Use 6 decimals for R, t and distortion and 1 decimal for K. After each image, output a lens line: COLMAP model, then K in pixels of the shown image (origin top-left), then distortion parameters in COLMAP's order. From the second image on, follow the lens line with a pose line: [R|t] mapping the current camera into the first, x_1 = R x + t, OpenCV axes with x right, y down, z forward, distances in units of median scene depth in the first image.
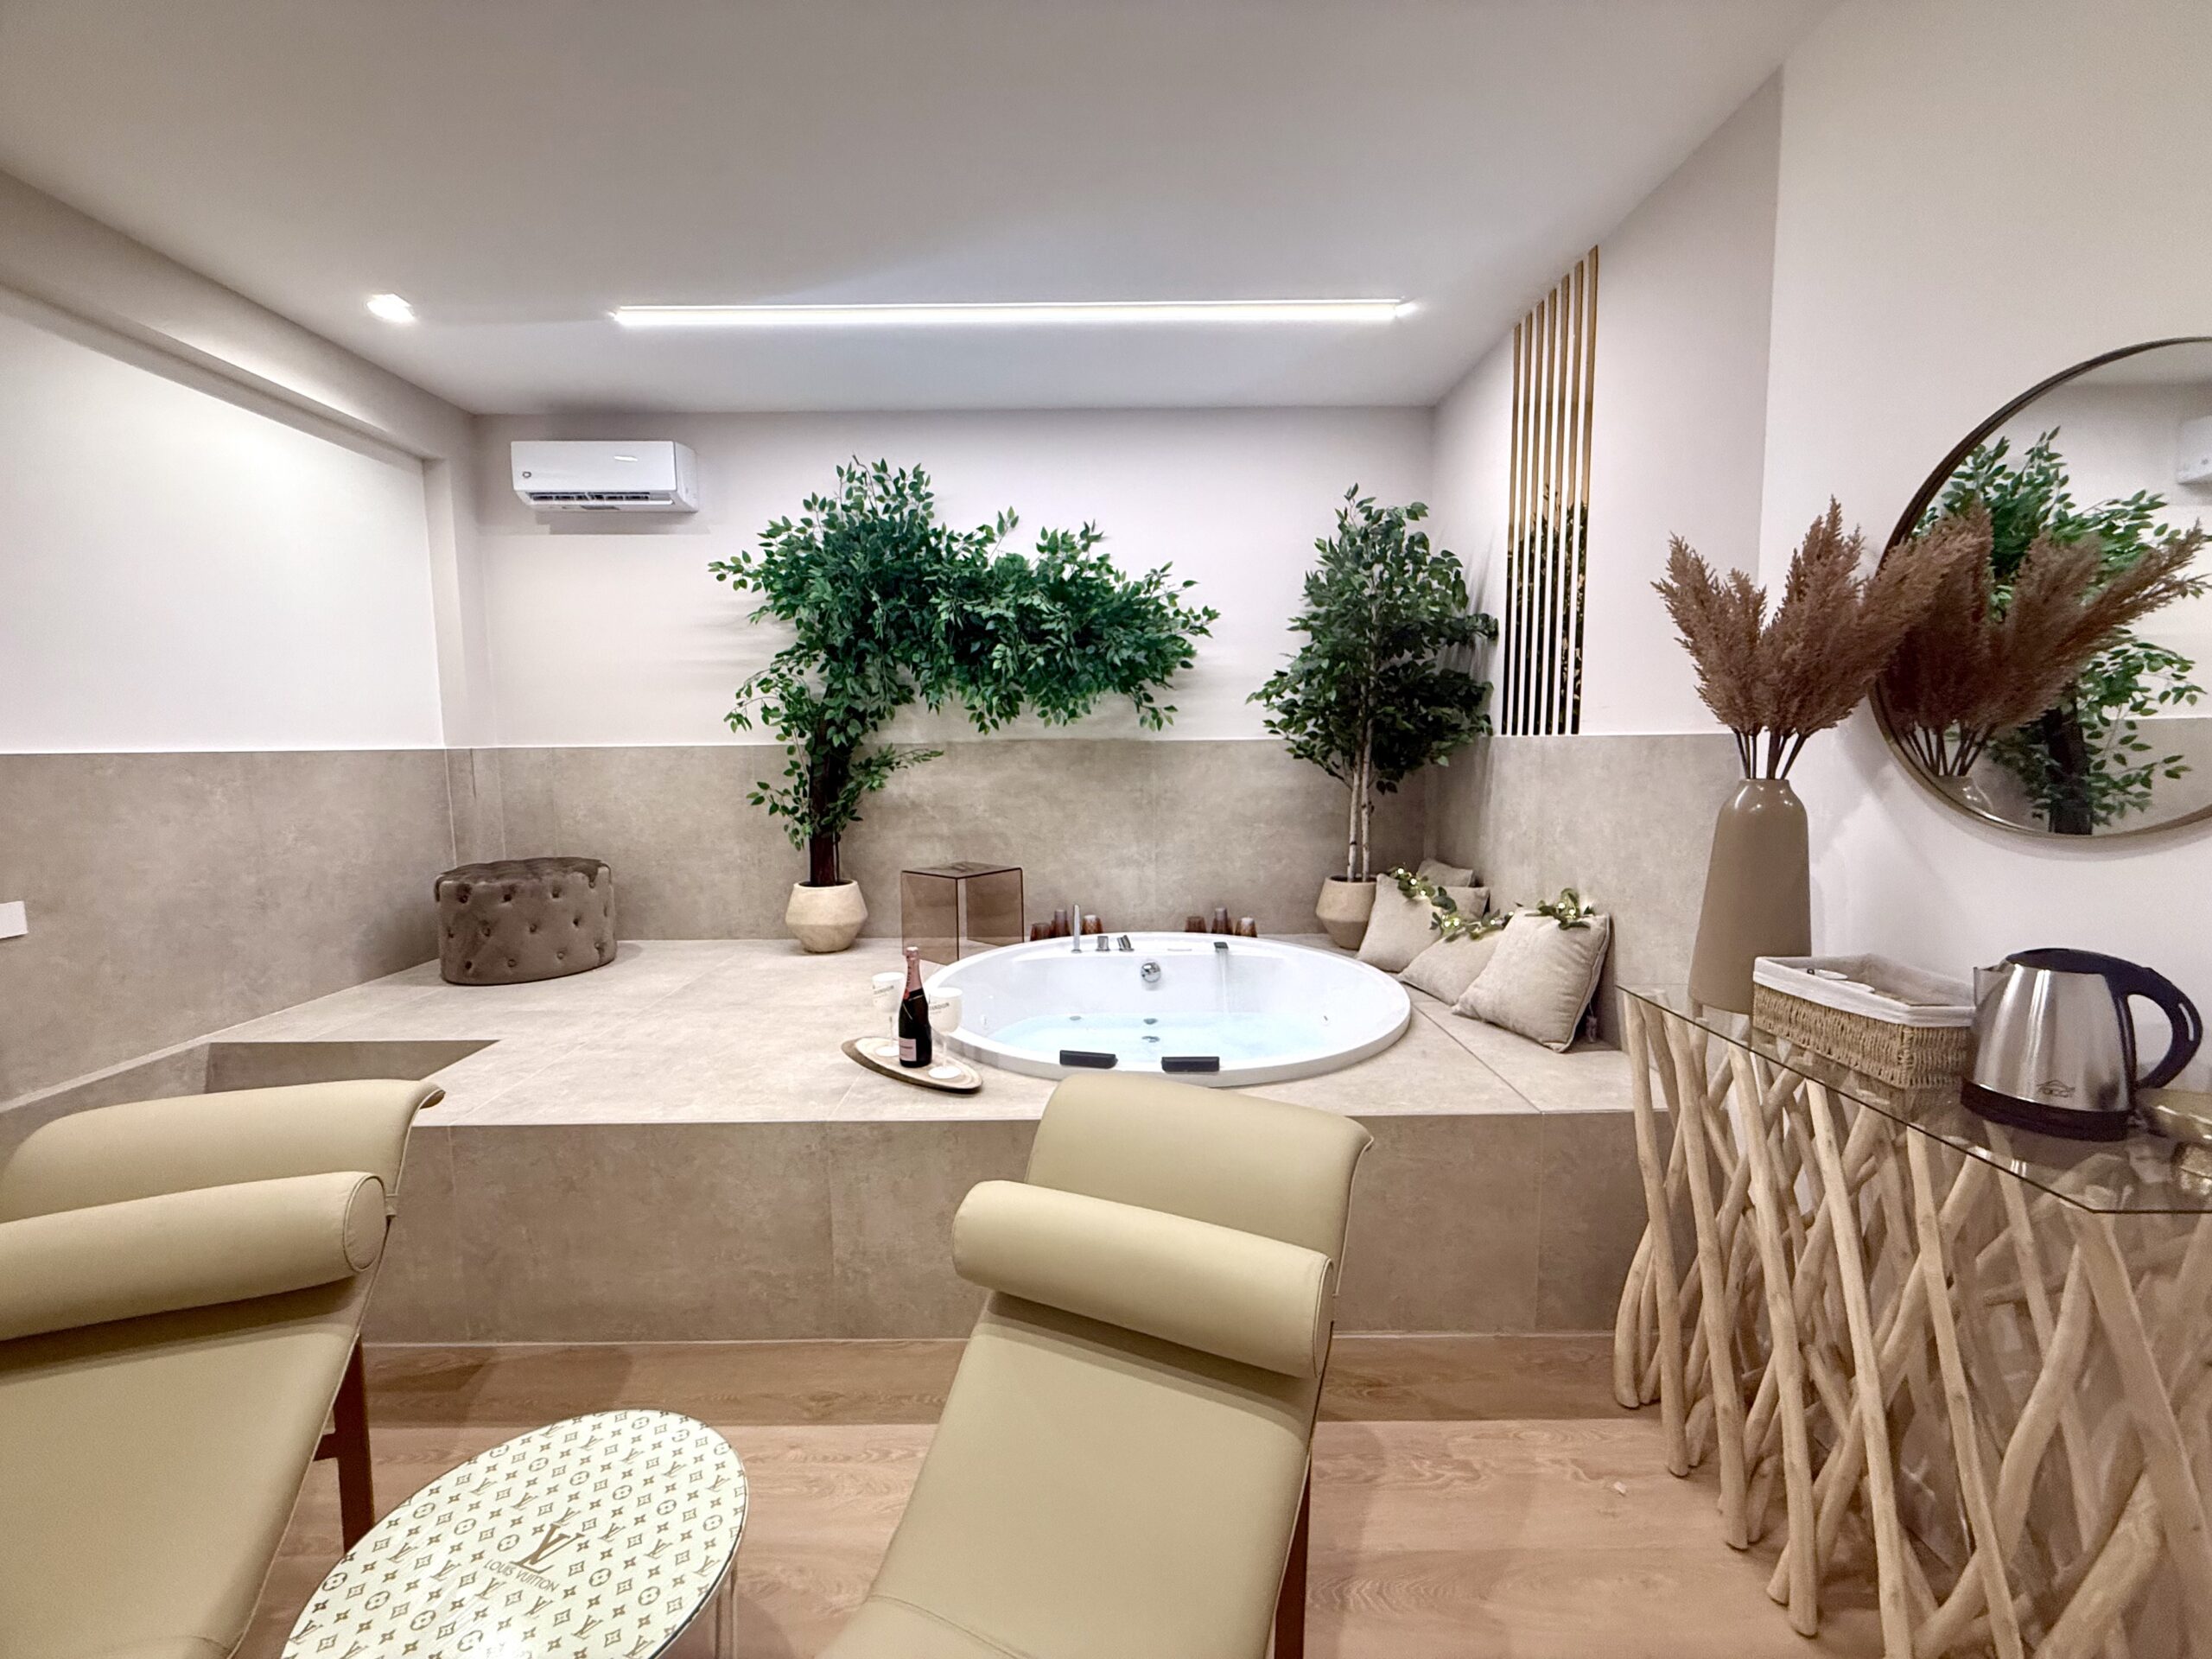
lens RADIAL K [[877.4, 0, 1105.0], [0, 877.4, 828.9], [0, 0, 1]] dist [-0.001966, -0.000117]
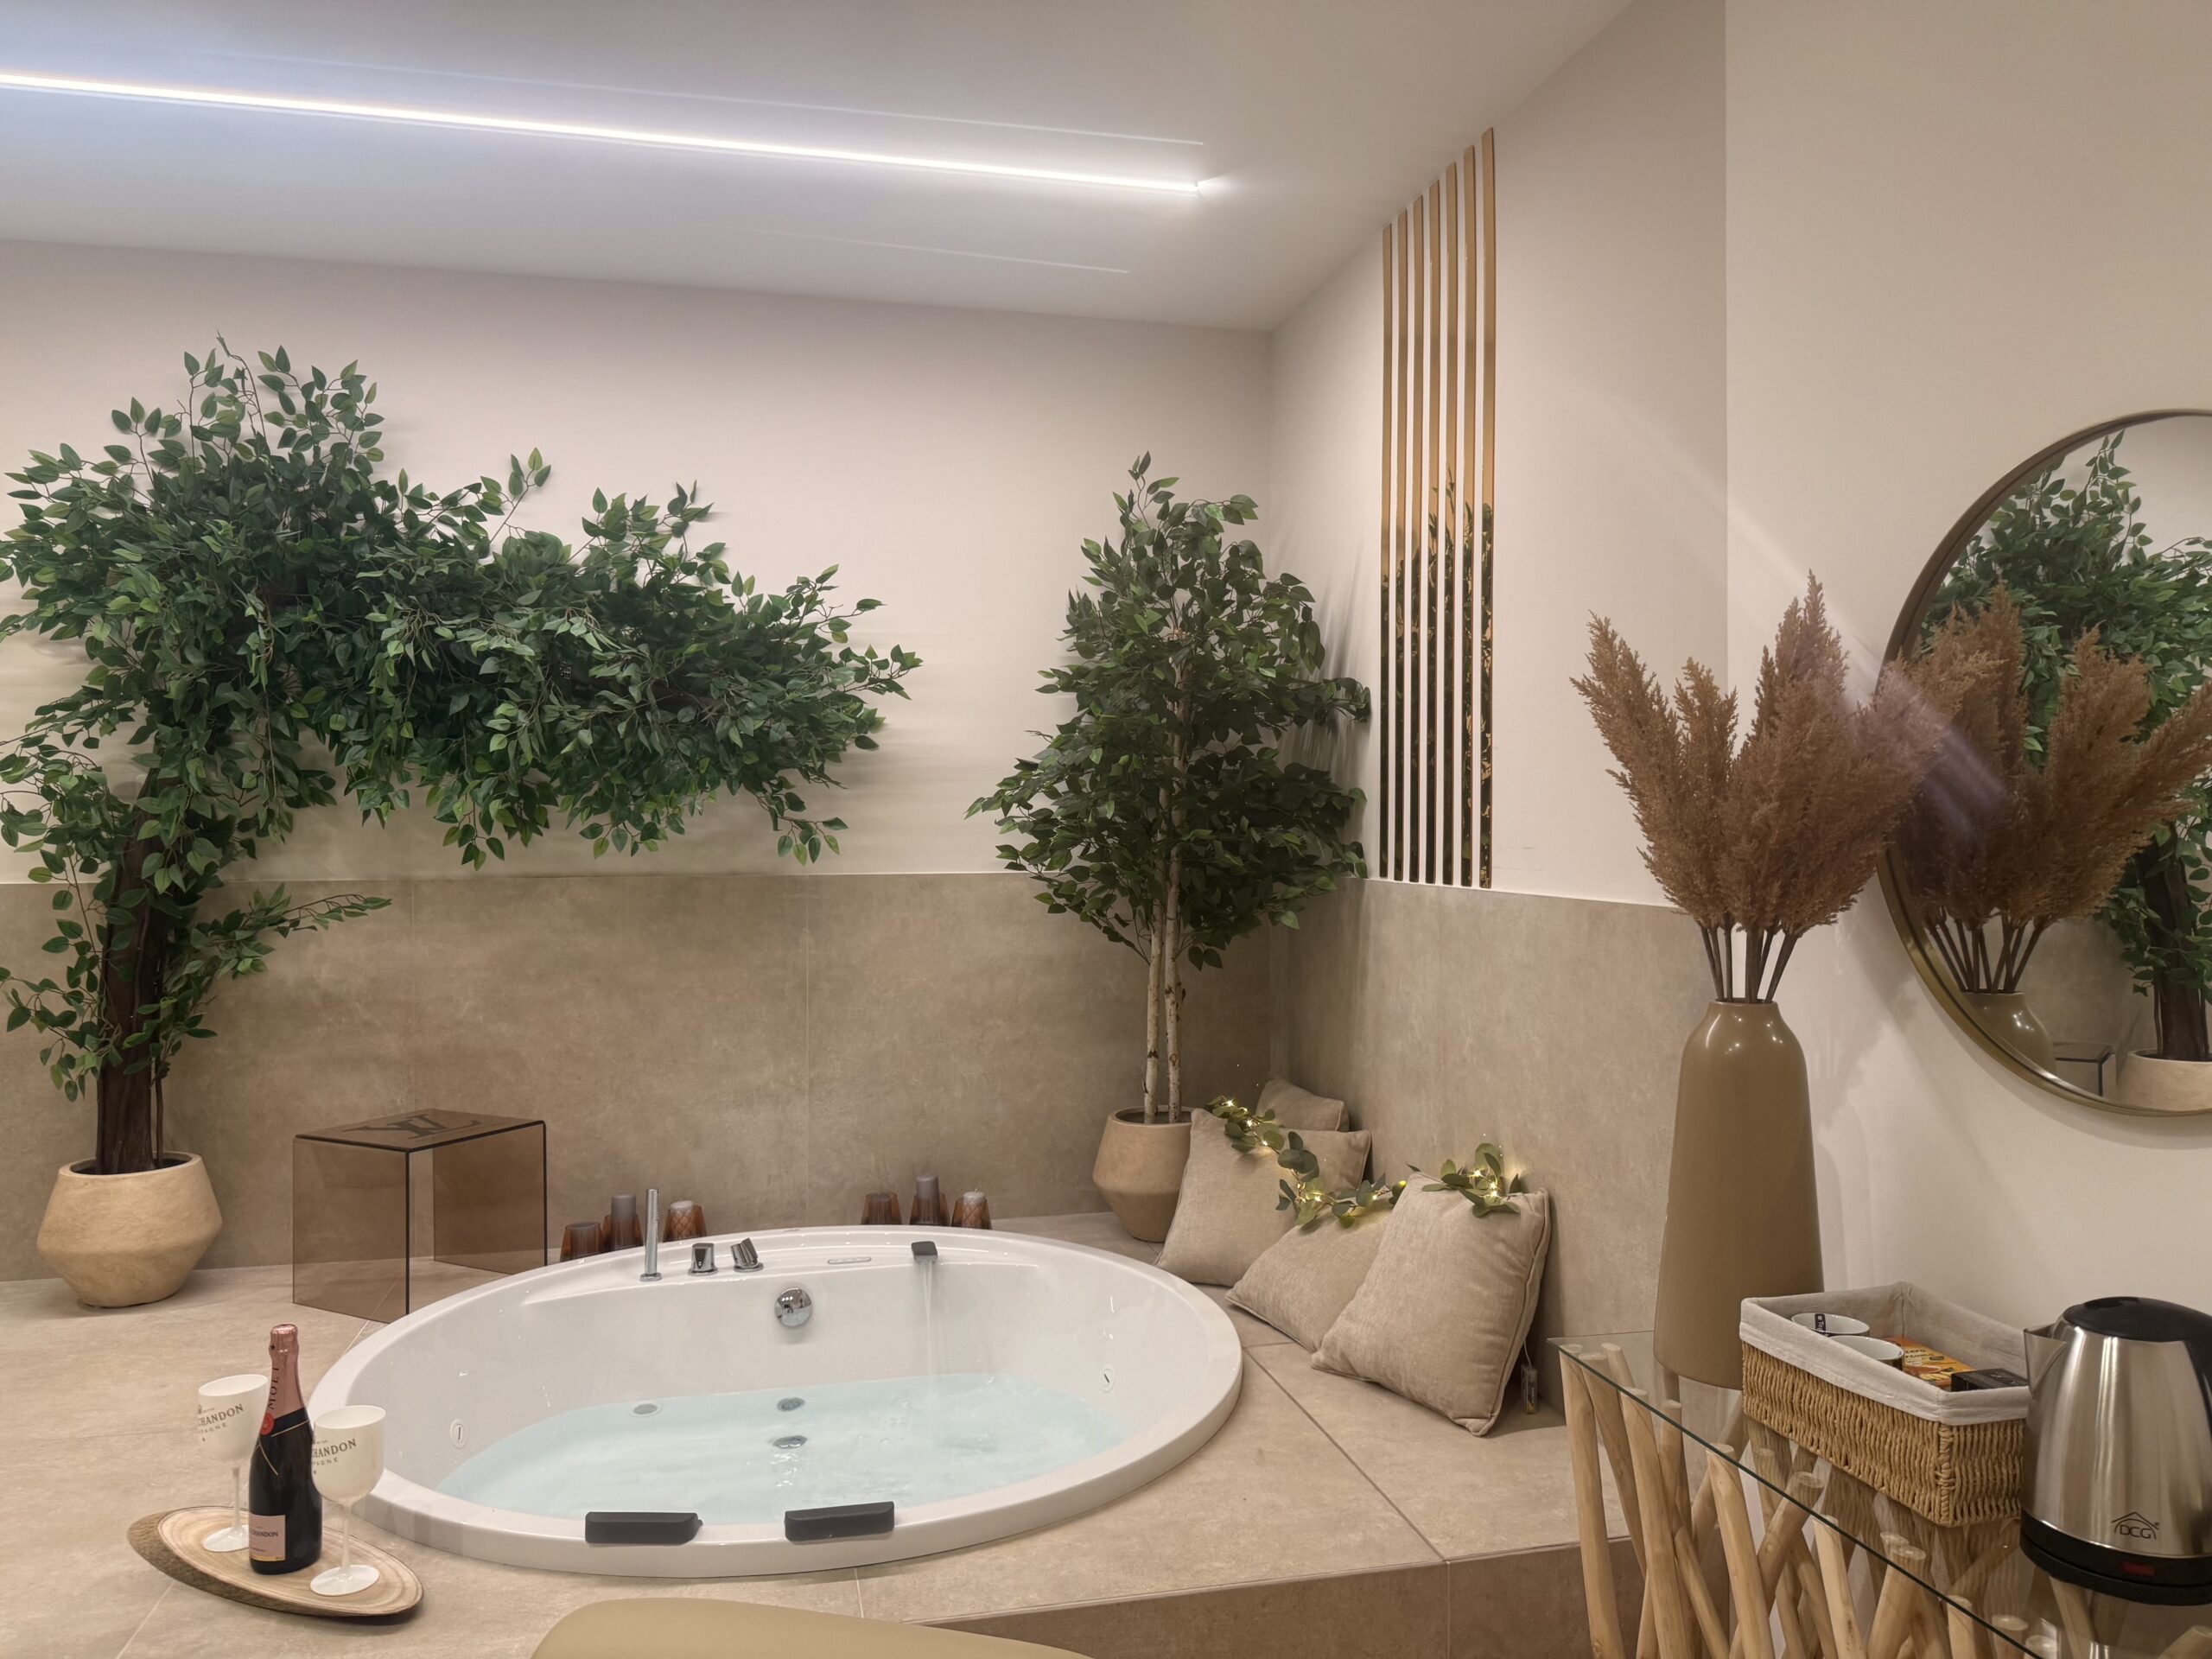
lens RADIAL K [[1547.3, 0, 1107.0], [0, 1547.3, 839.8], [0, 0, 1]] dist [0.045201, -0.057650]
pose [[0.975172, 0.005020, 0.221394, 0.026831], [0.014442, 0.996173, -0.086199, -0.038707], [-0.220979, 0.087256, 0.971367, 0.000674]]
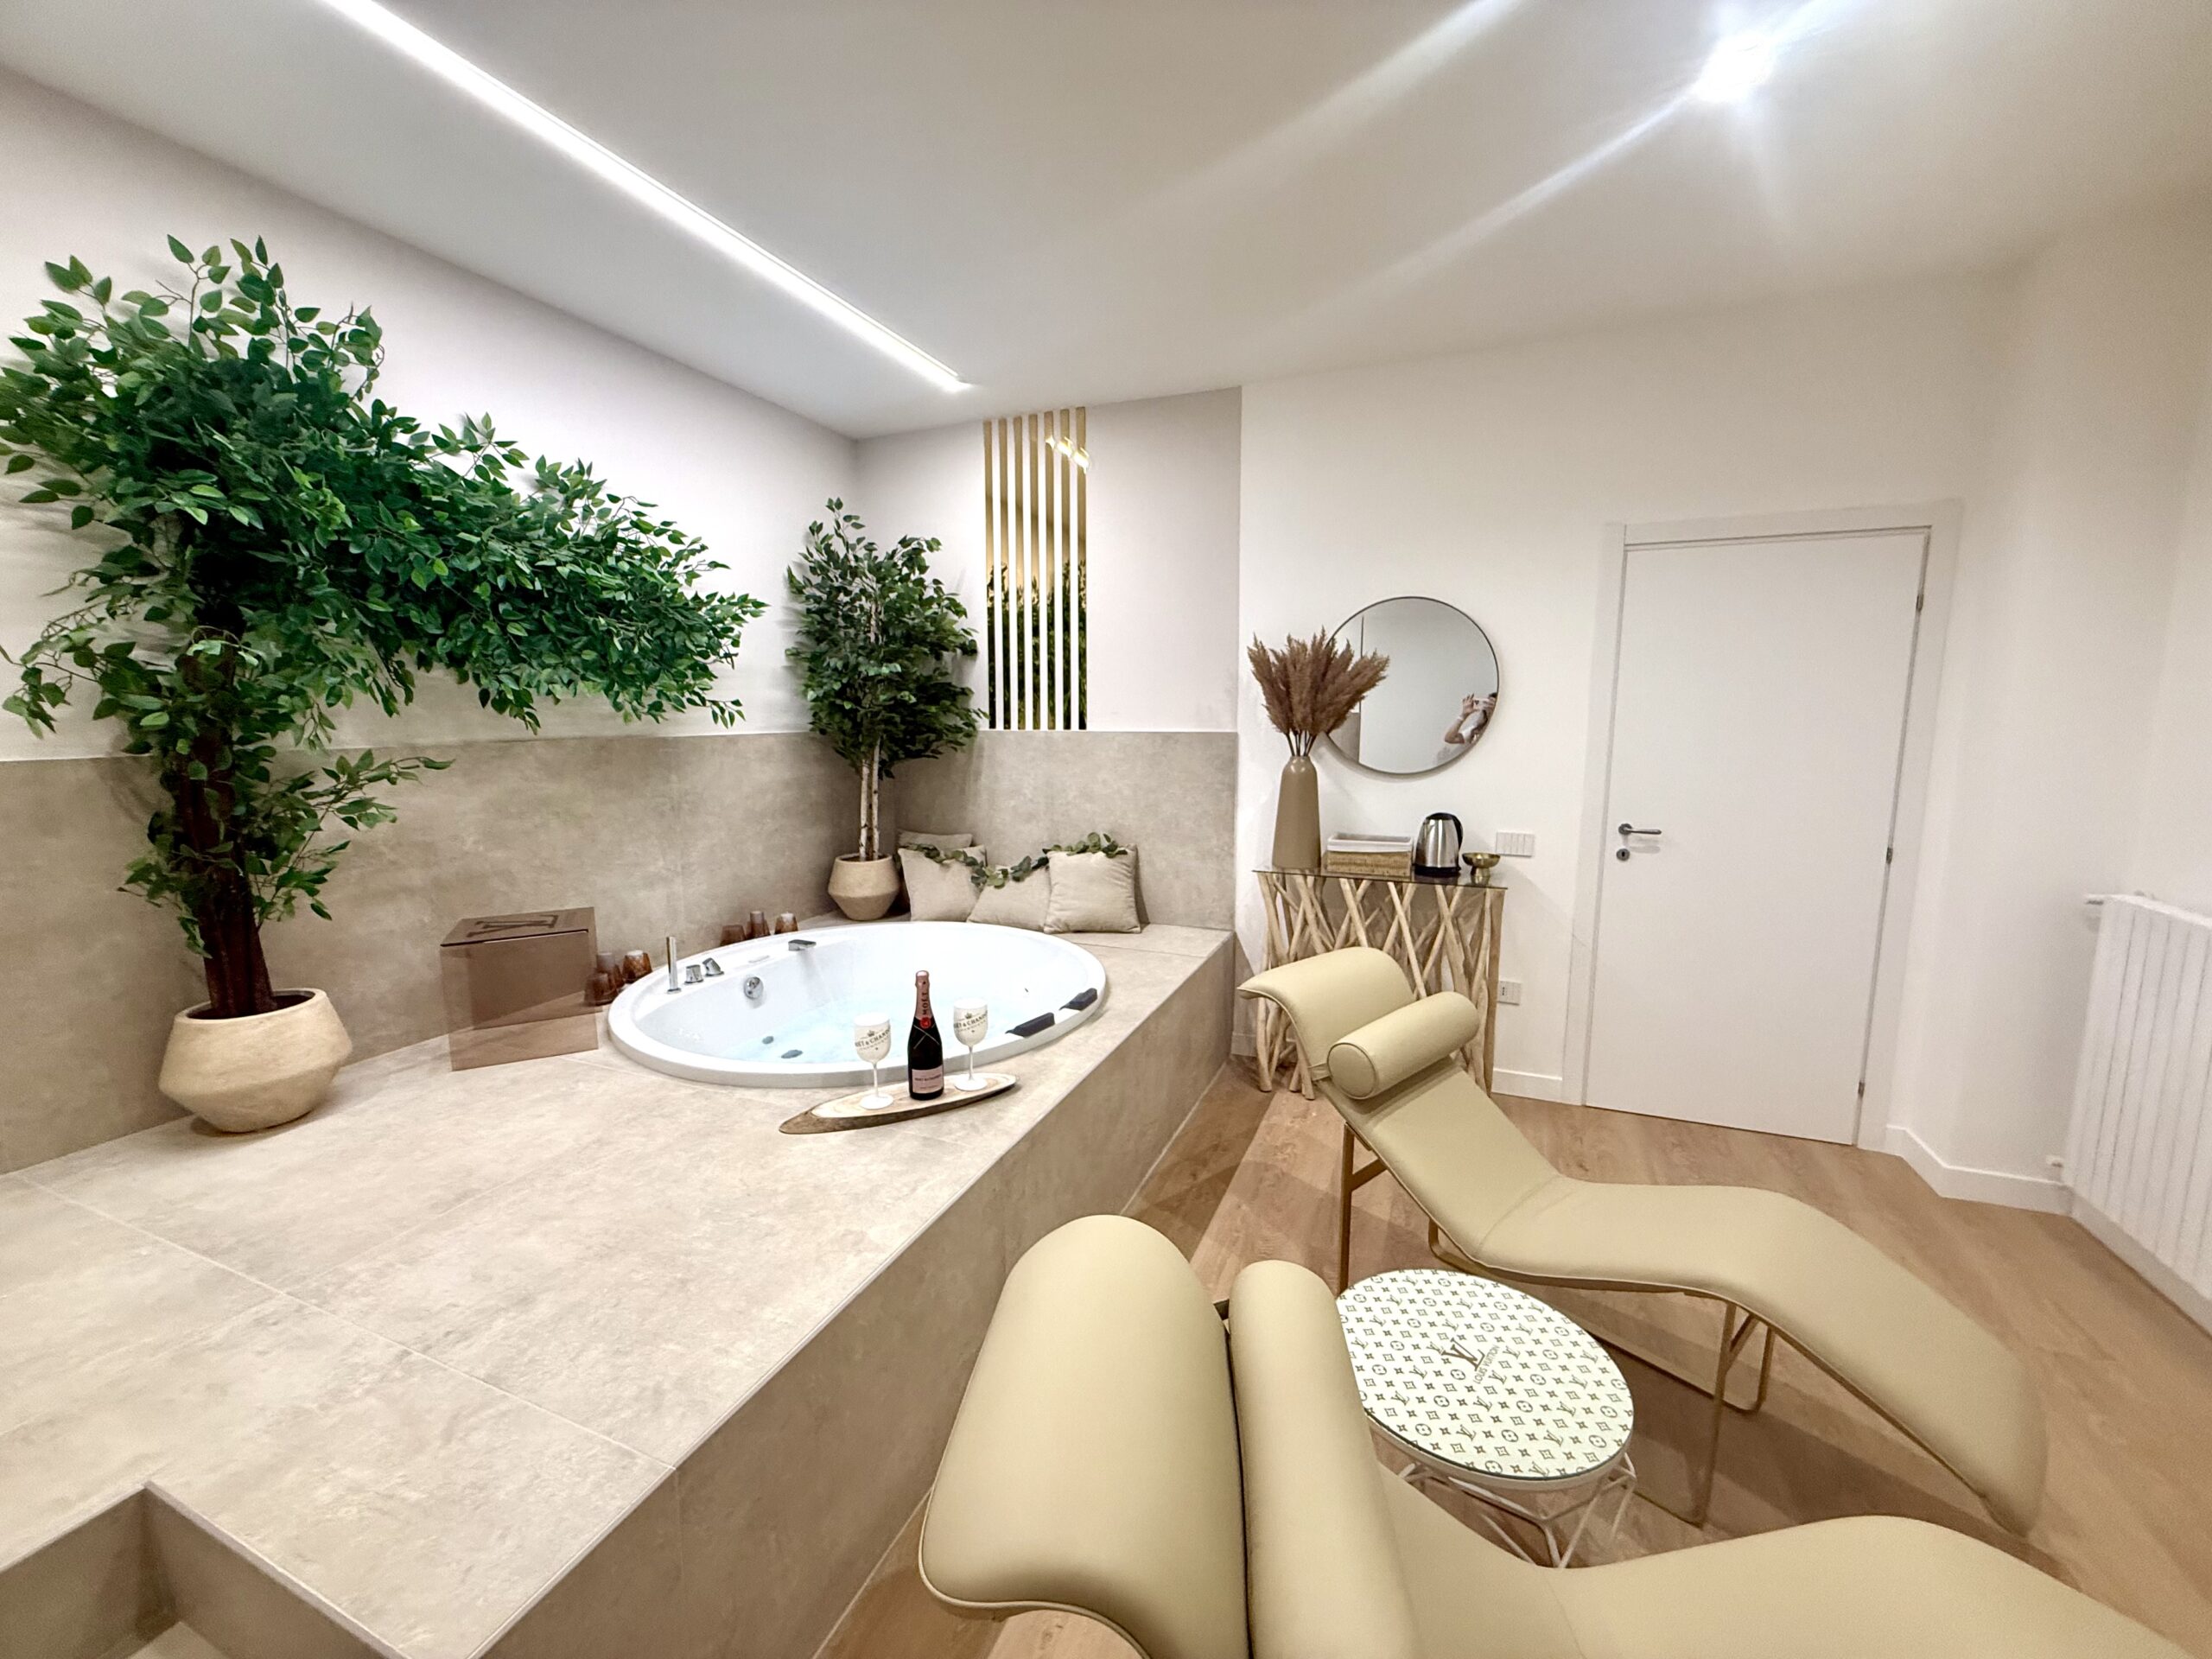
lens RADIAL K [[877.4, 0, 1096.4], [0, 877.4, 824.4], [0, 0, 1]] dist [-0.001966, -0.000117]
pose [[0.391068, -0.109897, 0.913777, -0.635463], [0.091182, 0.992587, 0.080353, -0.049721], [-0.915834, 0.051896, 0.398190, 0.295461]]
